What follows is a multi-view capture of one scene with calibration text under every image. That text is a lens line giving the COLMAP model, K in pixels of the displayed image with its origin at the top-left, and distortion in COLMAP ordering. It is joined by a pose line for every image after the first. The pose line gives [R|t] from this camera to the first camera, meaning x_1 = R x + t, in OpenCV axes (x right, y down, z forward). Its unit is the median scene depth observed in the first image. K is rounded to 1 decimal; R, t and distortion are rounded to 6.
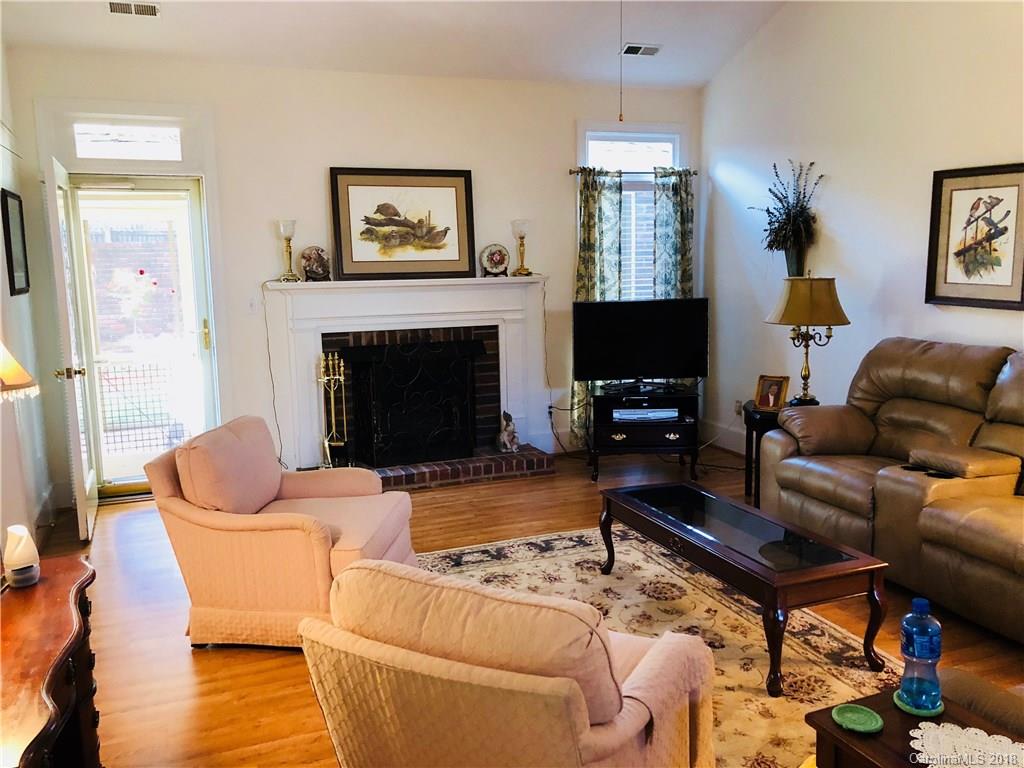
lens RADIAL K [[839.7, 0, 508.5], [0, 839.7, 383.7], [0, 0, 1]] dist [0.048934, -0.075054]
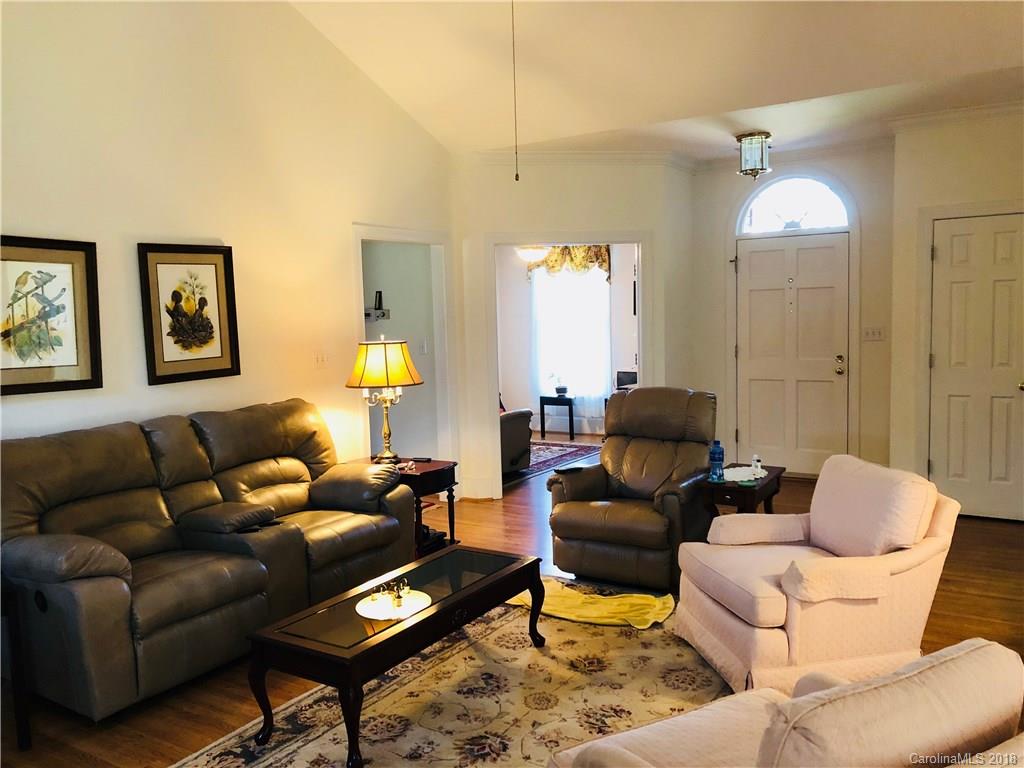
lens RADIAL K [[839.7, 0, 507.2], [0, 839.7, 385.7], [0, 0, 1]] dist [0.048934, -0.075054]
pose [[-0.591524, -0.038329, 0.805376, -0.475191], [0.161336, 0.973042, 0.164805, -0.170558], [-0.789981, 0.227422, -0.569394, 1.154027]]
